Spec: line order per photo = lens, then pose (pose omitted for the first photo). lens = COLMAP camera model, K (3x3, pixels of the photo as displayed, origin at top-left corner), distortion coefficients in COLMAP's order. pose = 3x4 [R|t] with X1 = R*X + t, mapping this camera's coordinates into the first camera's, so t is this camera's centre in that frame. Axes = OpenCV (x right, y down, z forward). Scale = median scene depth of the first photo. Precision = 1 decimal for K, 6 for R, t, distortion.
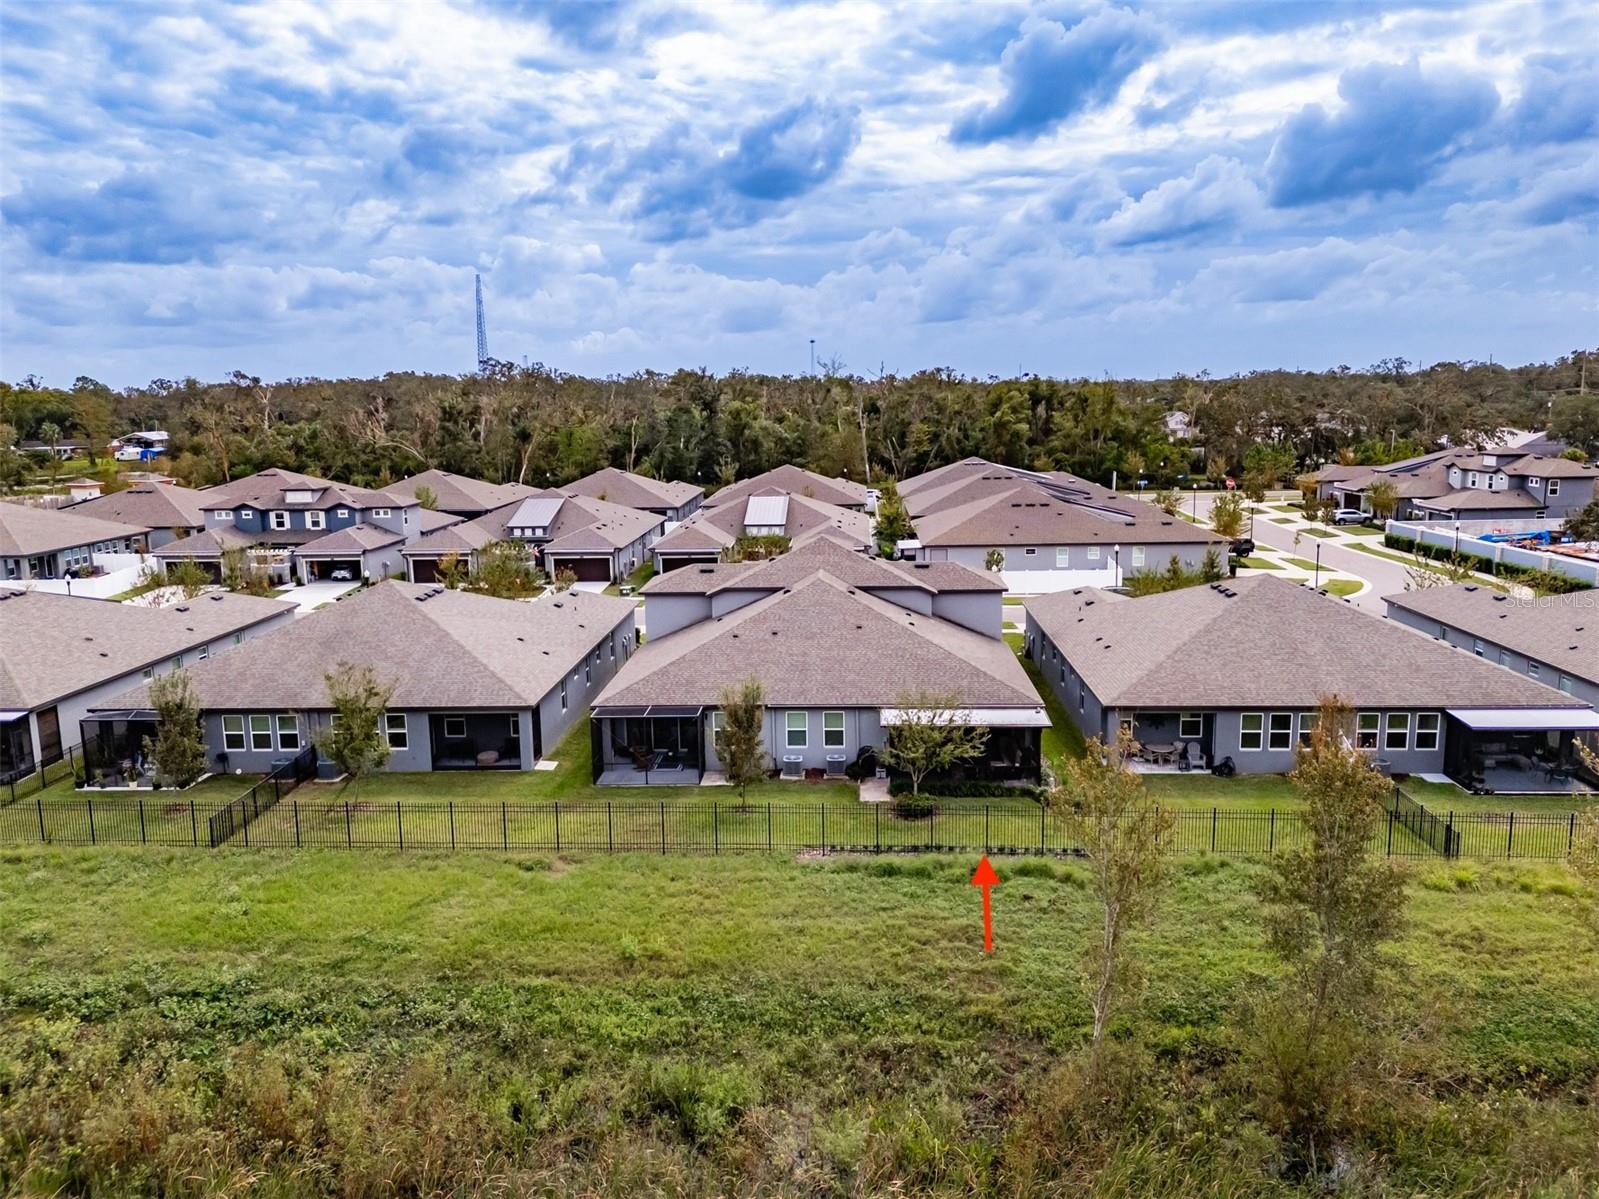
lens RADIAL K [[1179.4, 0, 781.1], [0, 1179.4, 601.8], [0, 0, 1]] dist [0.109963, -0.118772]
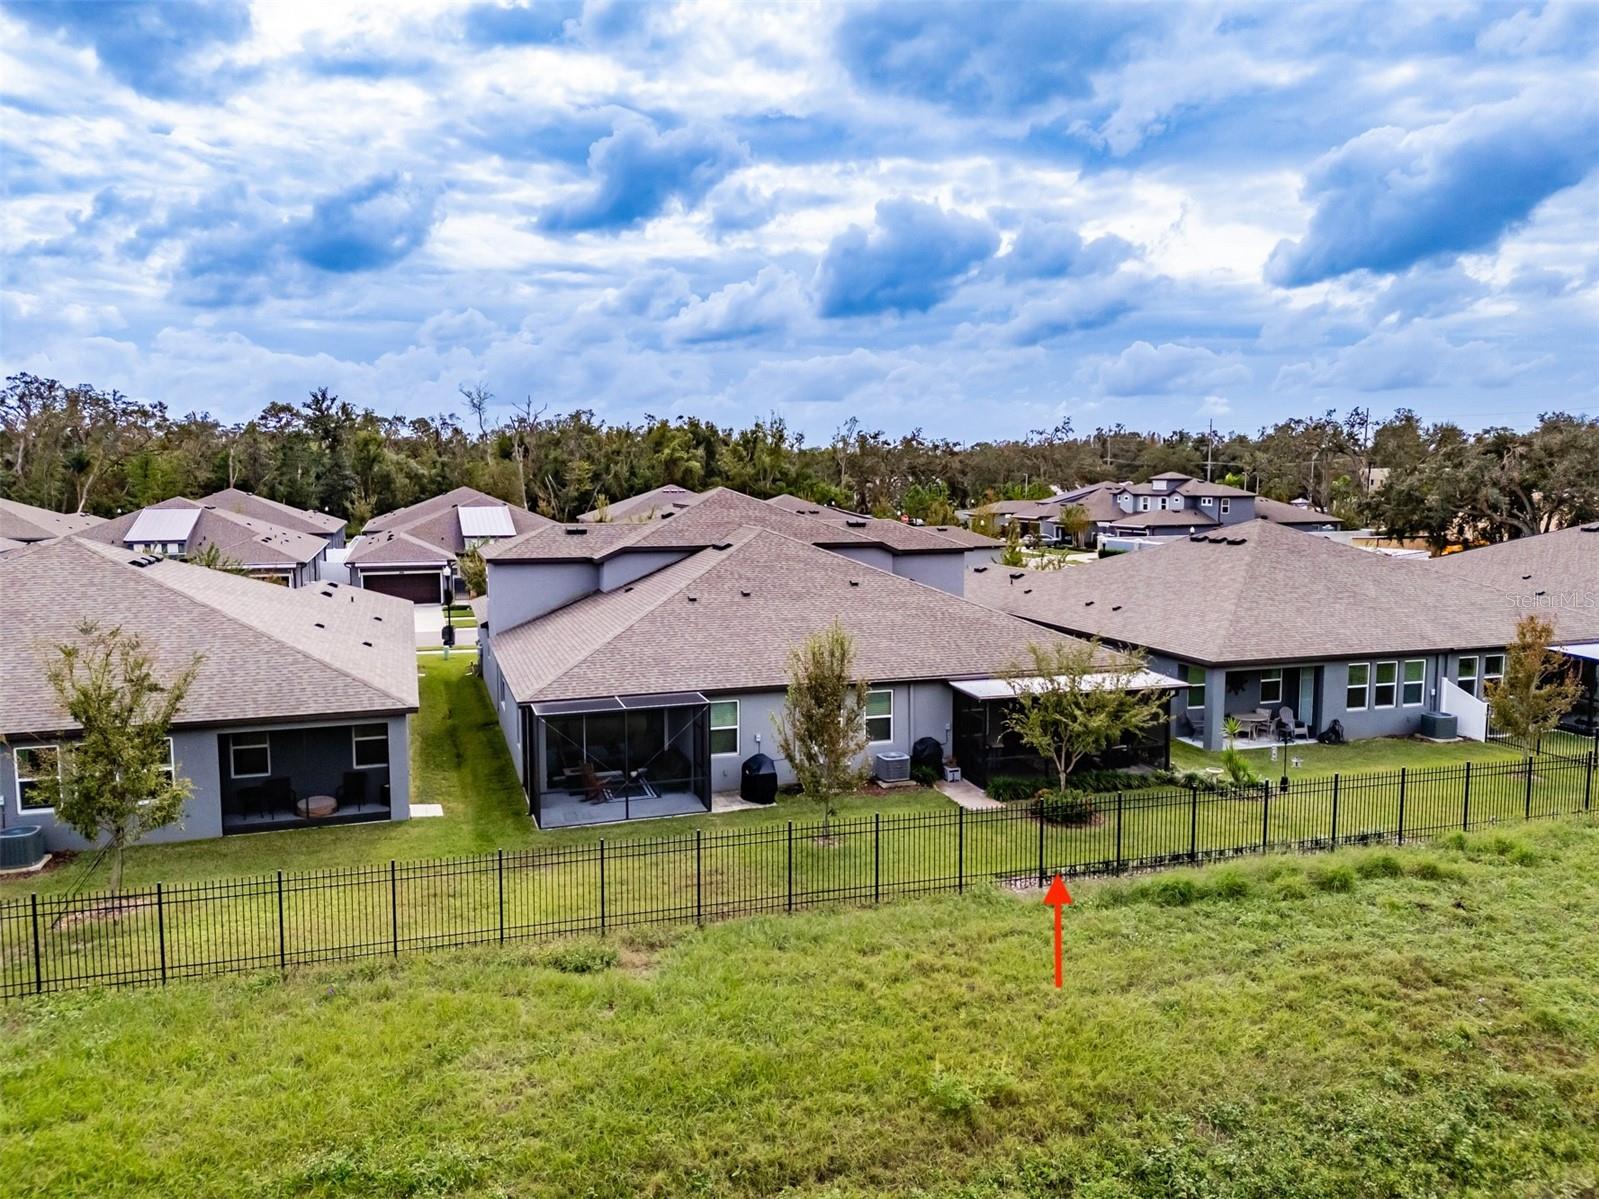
lens RADIAL K [[1168.8, 0, 791.1], [0, 1168.8, 596.0], [0, 0, 1]] dist [0.091327, -0.111009]
pose [[0.932035, -0.021244, 0.361745, -0.242071], [0.046910, 0.996953, -0.062316, 0.075848], [-0.359319, 0.075050, 0.930192, 0.367860]]
